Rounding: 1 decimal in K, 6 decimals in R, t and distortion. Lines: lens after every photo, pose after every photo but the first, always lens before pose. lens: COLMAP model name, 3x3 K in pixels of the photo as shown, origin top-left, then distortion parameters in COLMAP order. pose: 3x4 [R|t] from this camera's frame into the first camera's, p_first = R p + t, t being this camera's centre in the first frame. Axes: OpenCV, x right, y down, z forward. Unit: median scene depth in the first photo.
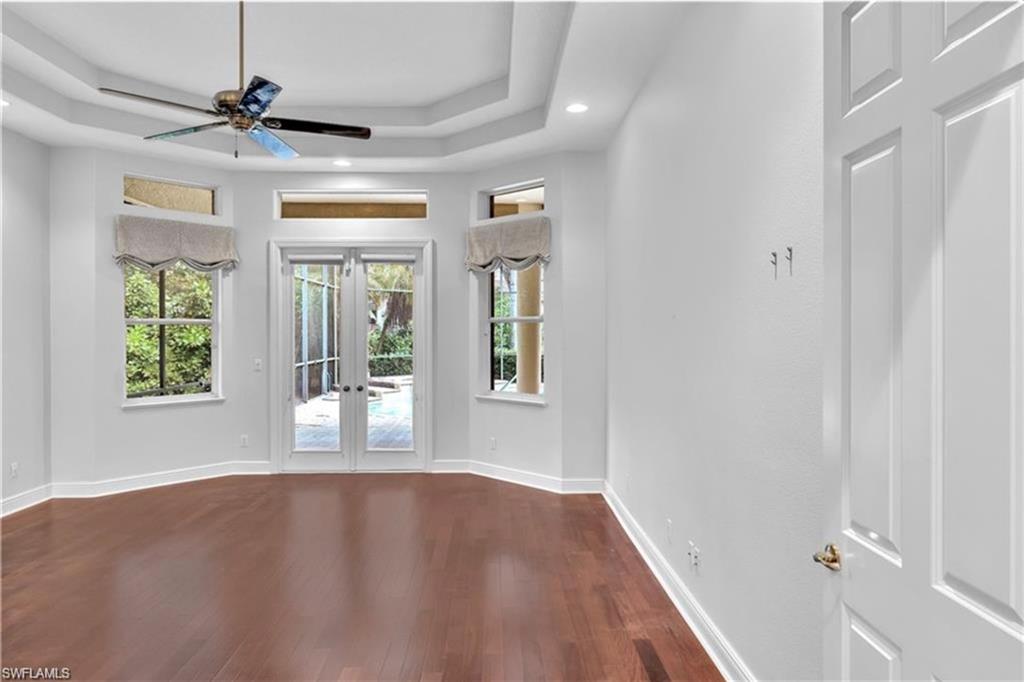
lens RADIAL K [[650.5, 0, 510.9], [0, 650.5, 338.0], [0, 0, 1]] dist [0.002666, 0.000976]
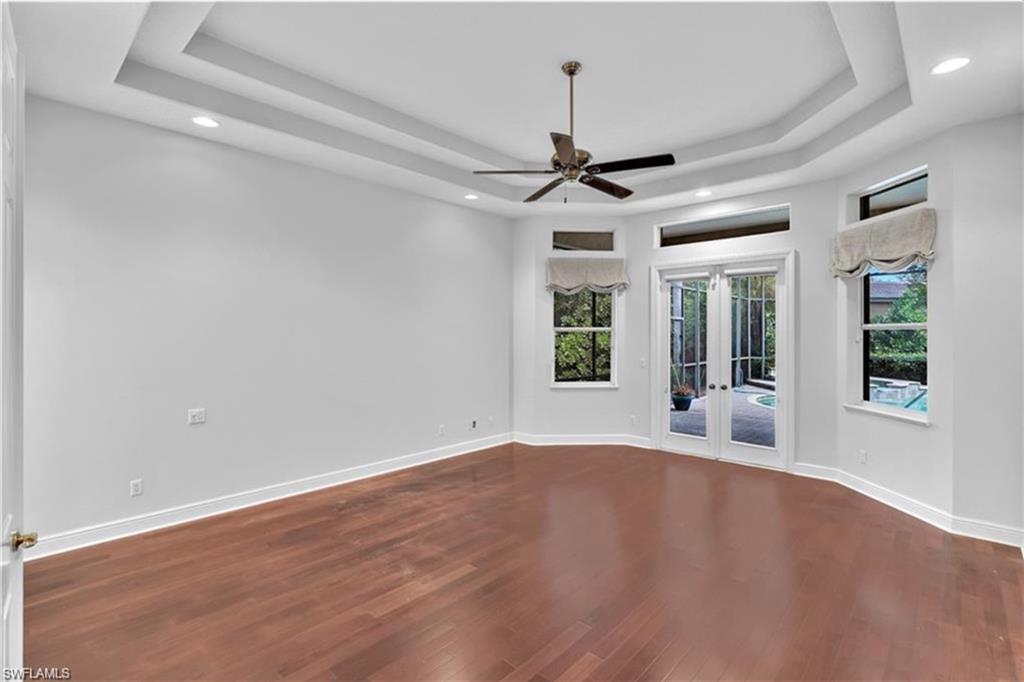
lens RADIAL K [[479.2, 0, 512.9], [0, 479.2, 334.2], [0, 0, 1]] dist [-0.000016, 0.001935]
pose [[0.723341, 0.004687, -0.690475, 0.084704], [-0.011525, 0.999920, -0.005287, -0.007330], [0.690395, 0.011782, 0.723337, 0.137986]]
